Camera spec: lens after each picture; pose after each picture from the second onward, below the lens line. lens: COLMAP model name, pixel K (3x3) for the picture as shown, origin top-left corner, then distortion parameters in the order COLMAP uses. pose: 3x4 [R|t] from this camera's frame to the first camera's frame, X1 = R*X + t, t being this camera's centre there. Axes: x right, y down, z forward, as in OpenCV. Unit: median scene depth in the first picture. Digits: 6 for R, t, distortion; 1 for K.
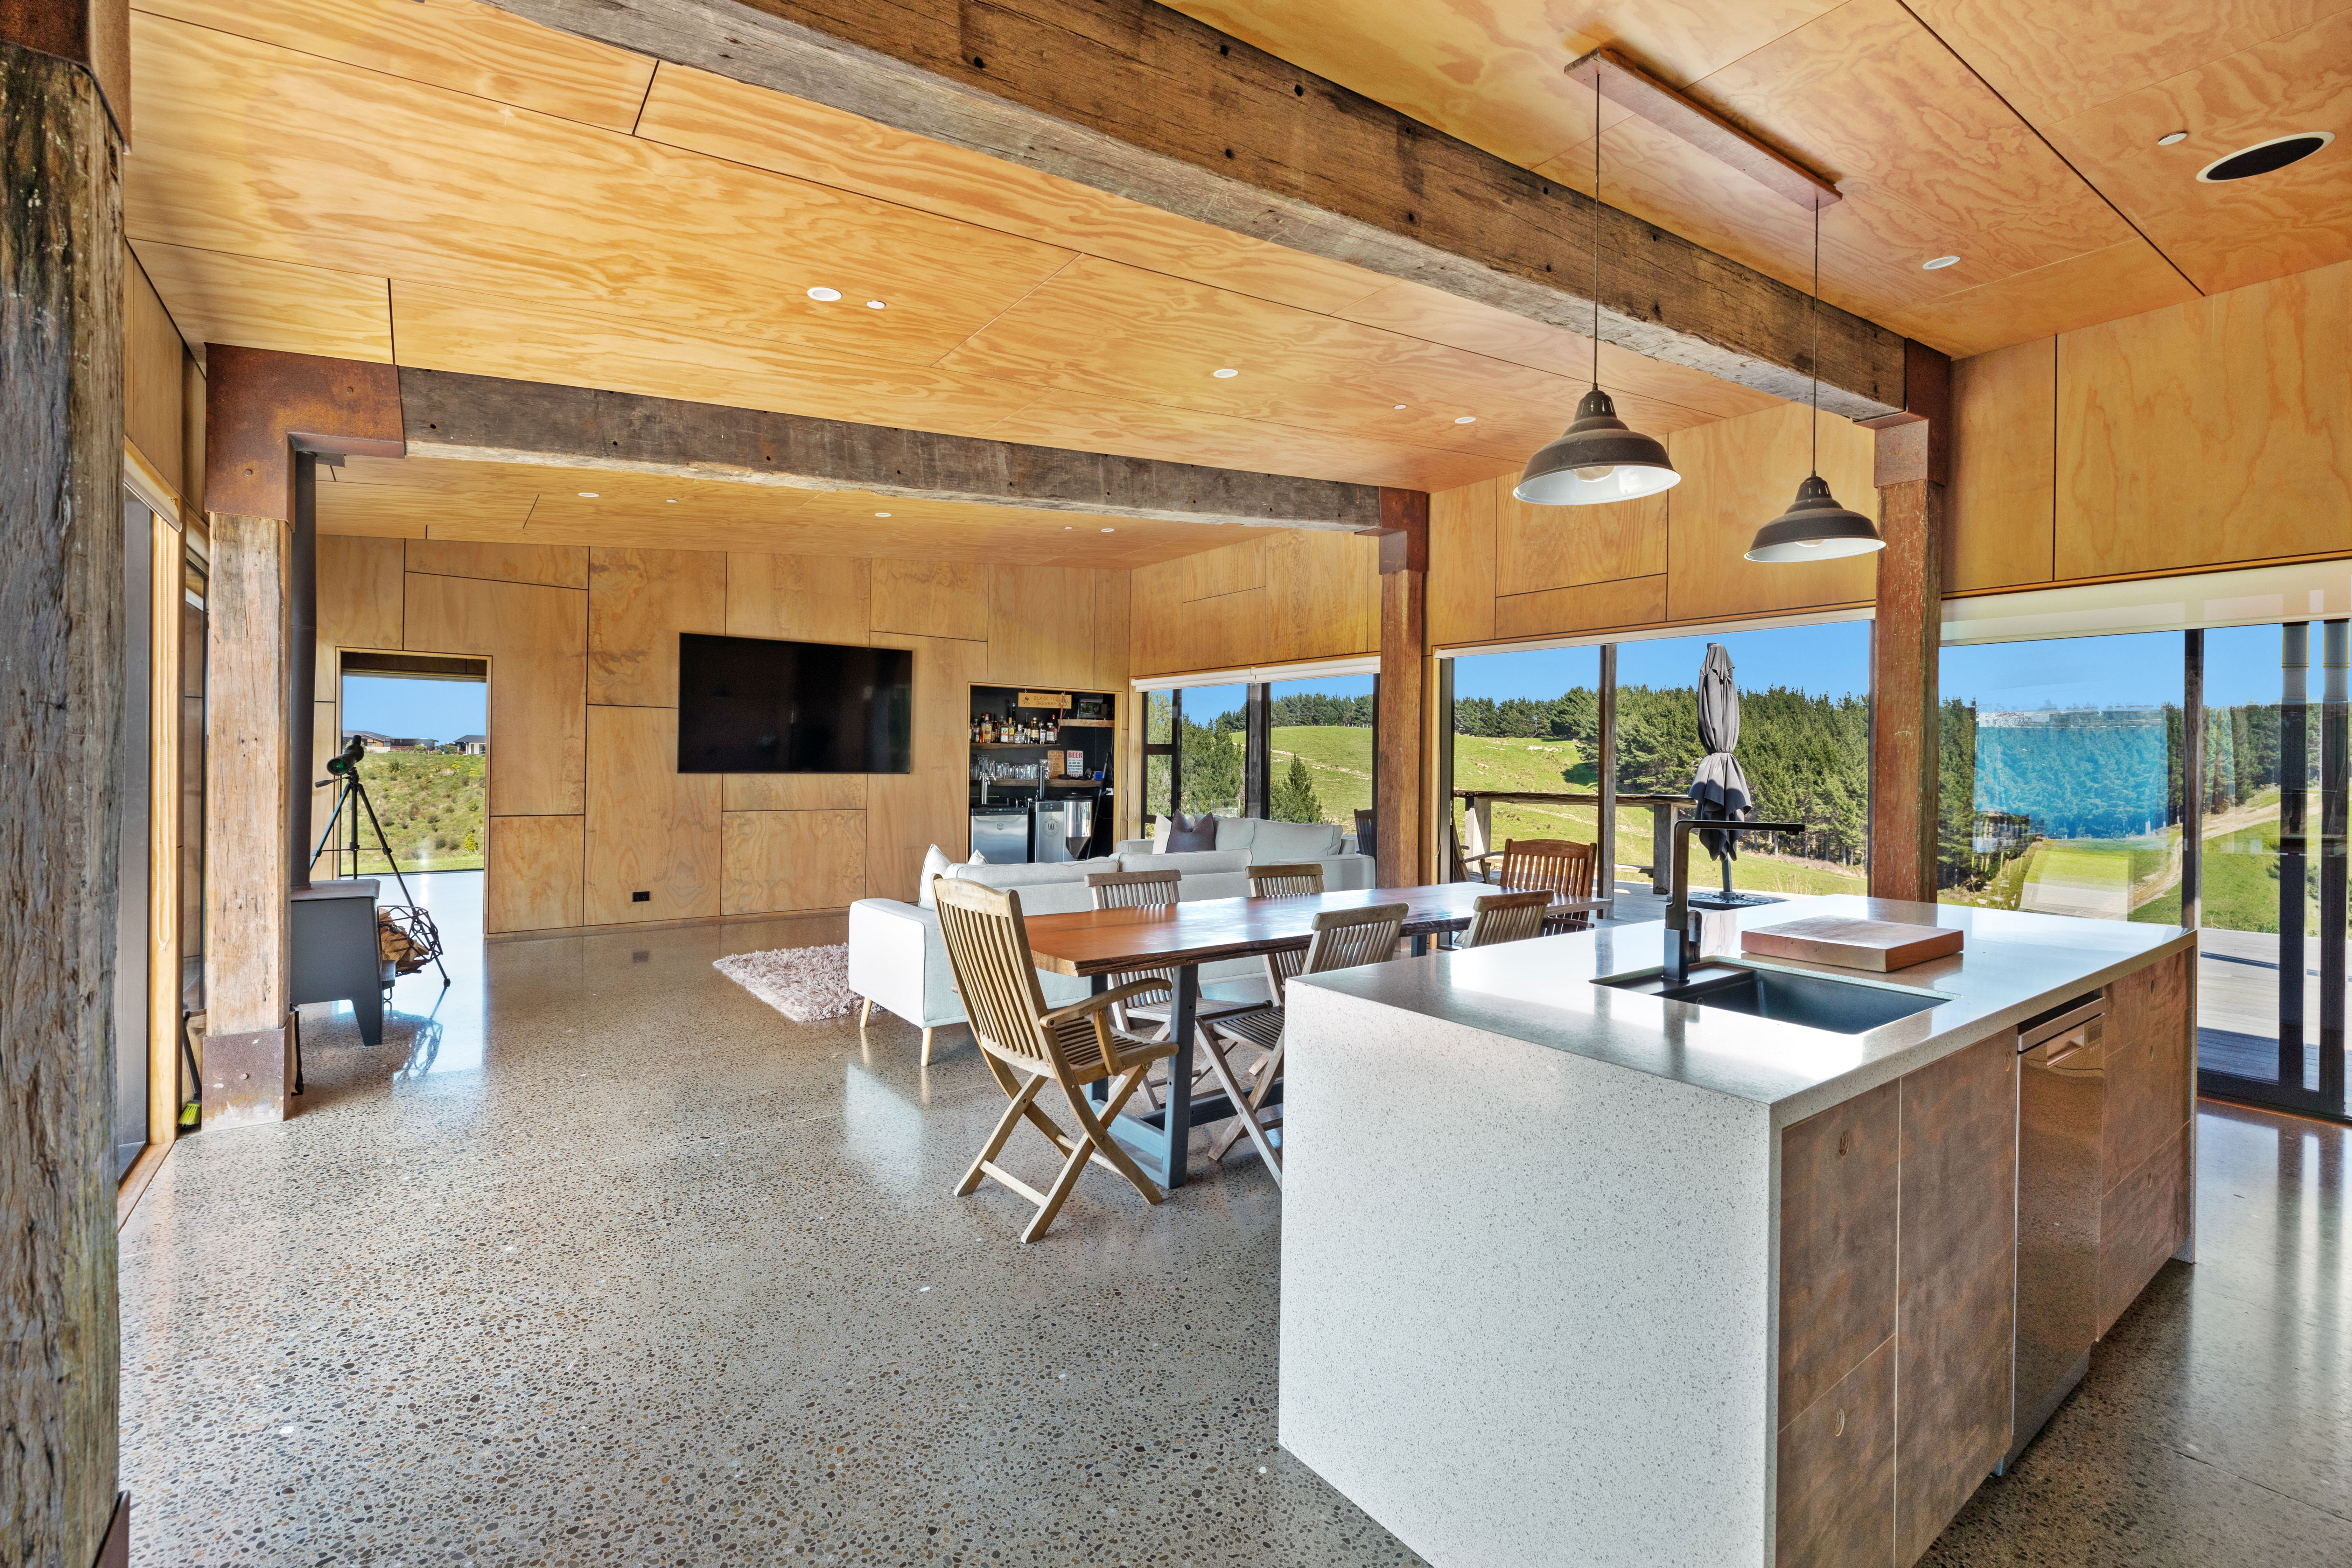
lens RADIAL K [[1027.5, 0, 1173.3], [0, 1027.5, 768.8], [0, 0, 1]] dist [0.001416, 0.000198]
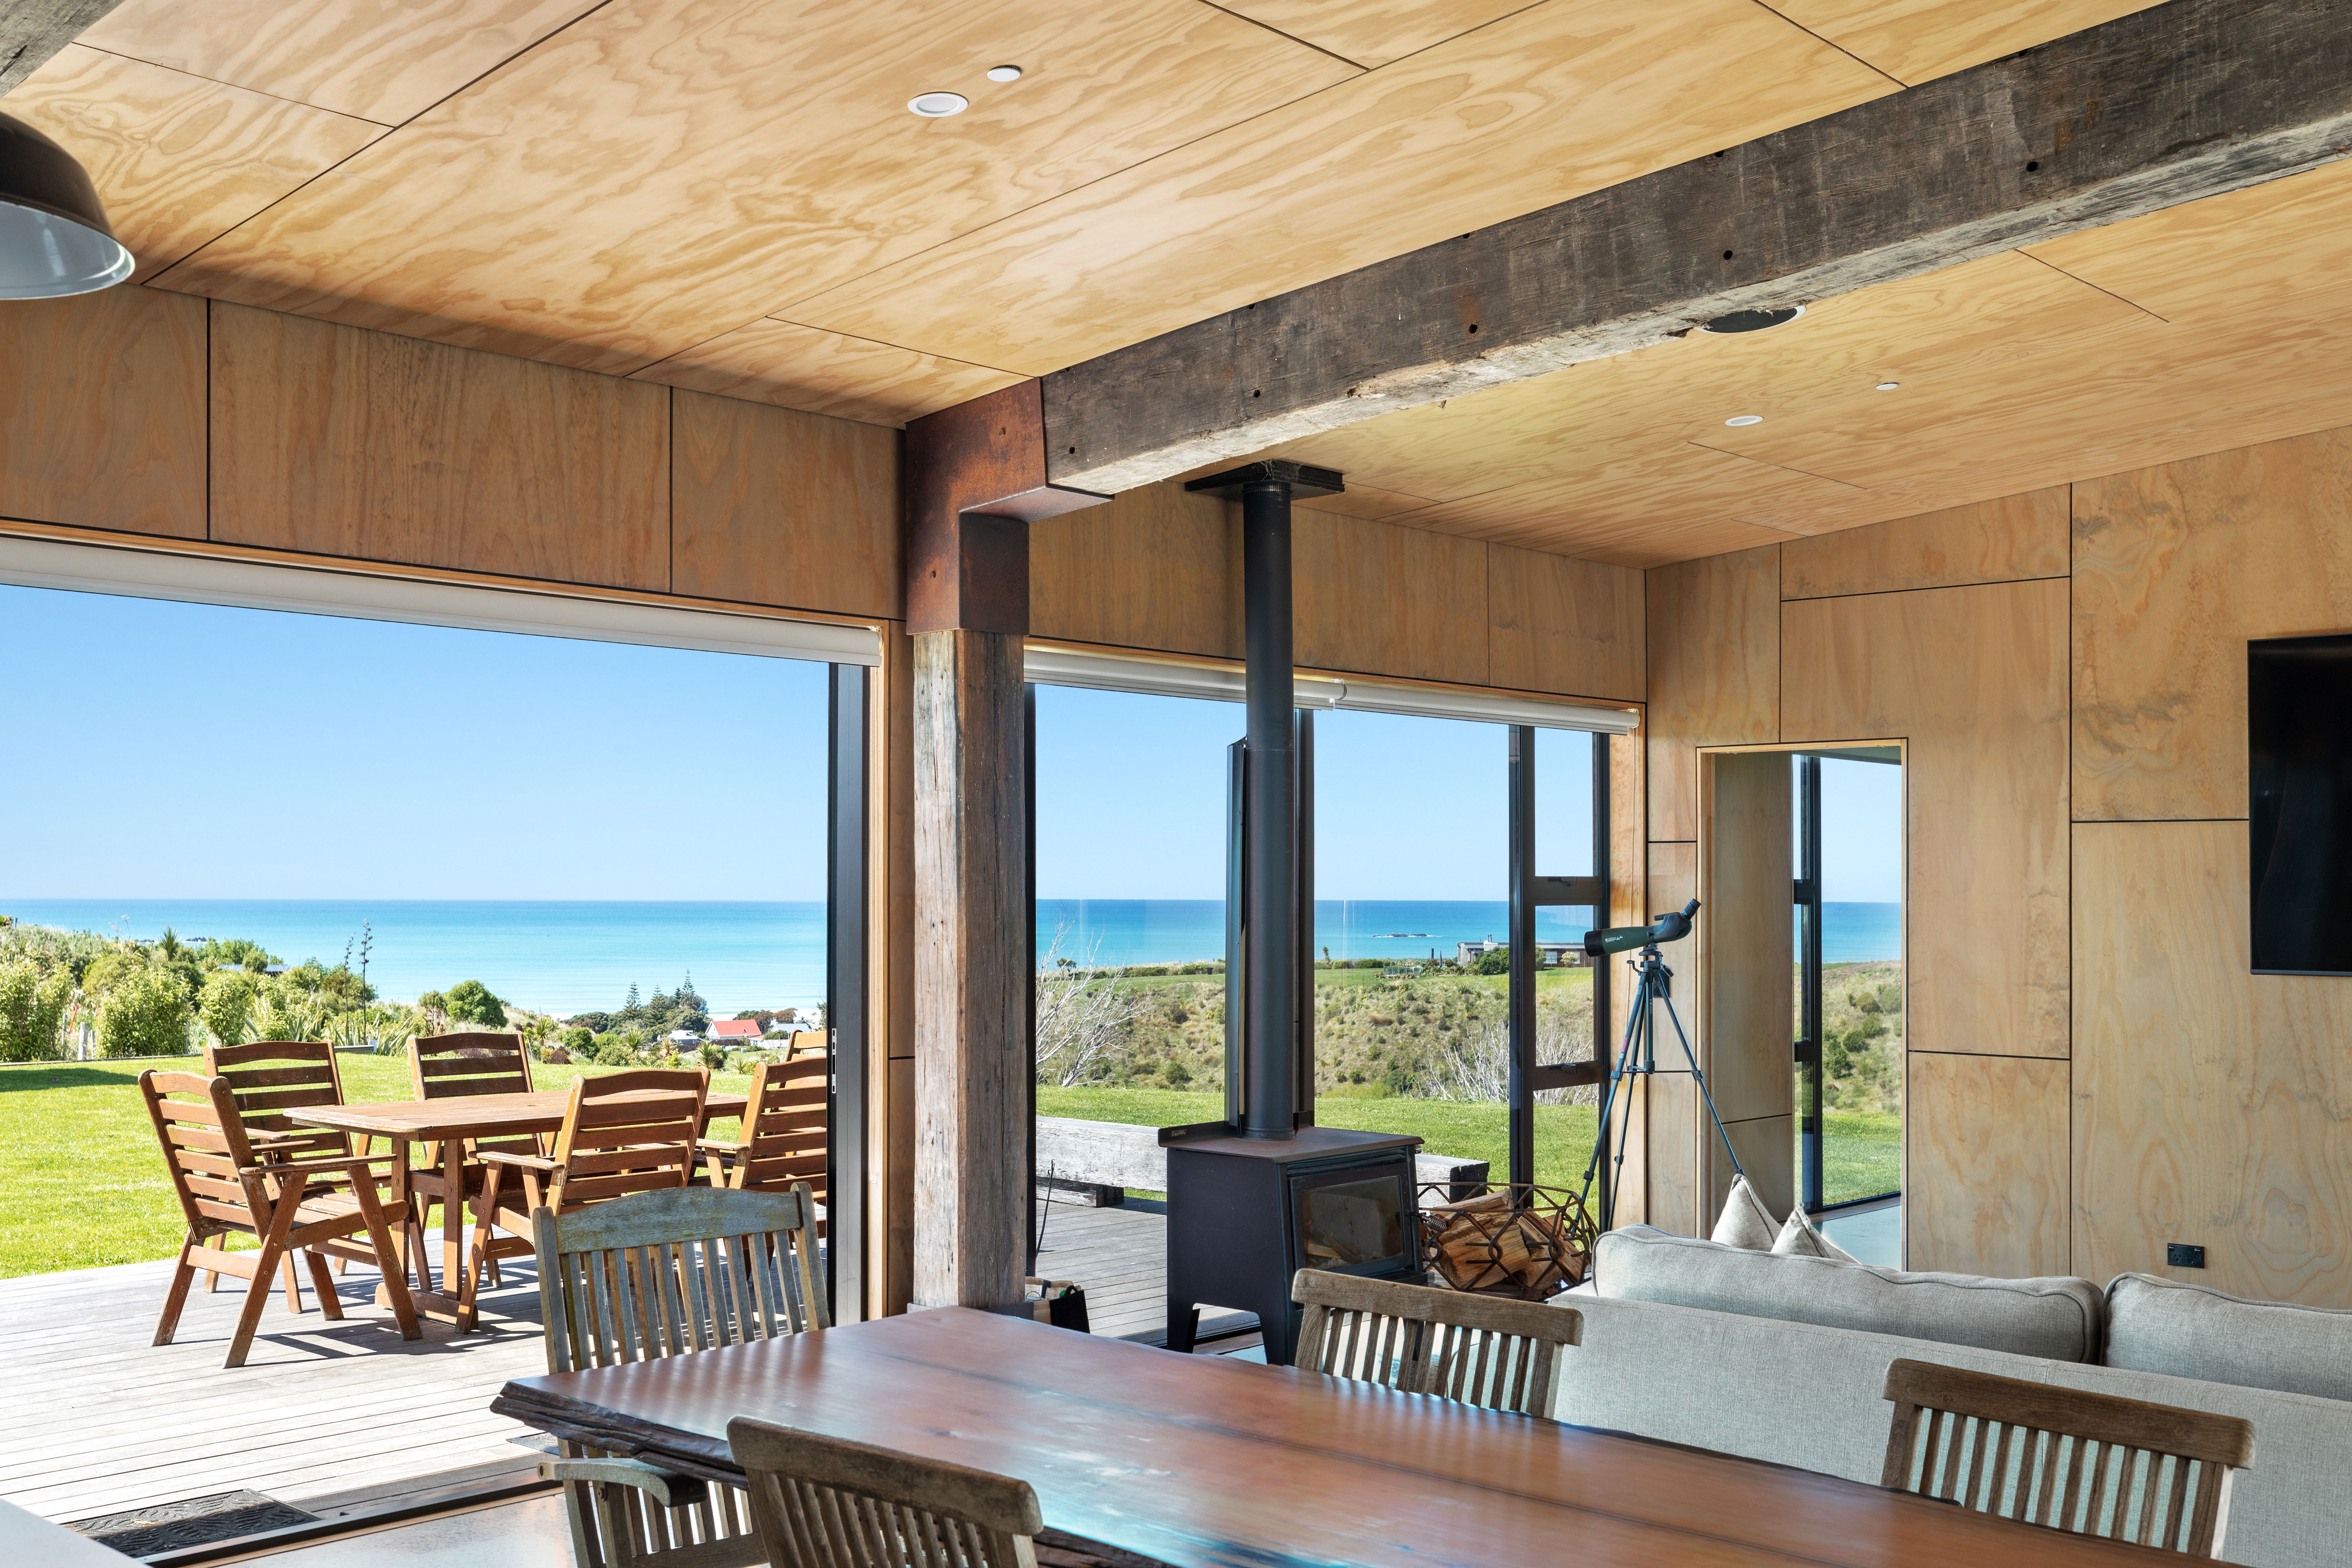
lens RADIAL K [[2322.5, 0, 1179.0], [0, 2322.5, 793.4], [0, 0, 1]] dist [-0.019208, 0.000000]
pose [[0.178524, -0.052232, -0.982548, 0.393982], [-0.005545, 0.998521, -0.054089, -0.016688], [0.983920, 0.015104, 0.177971, 0.421974]]
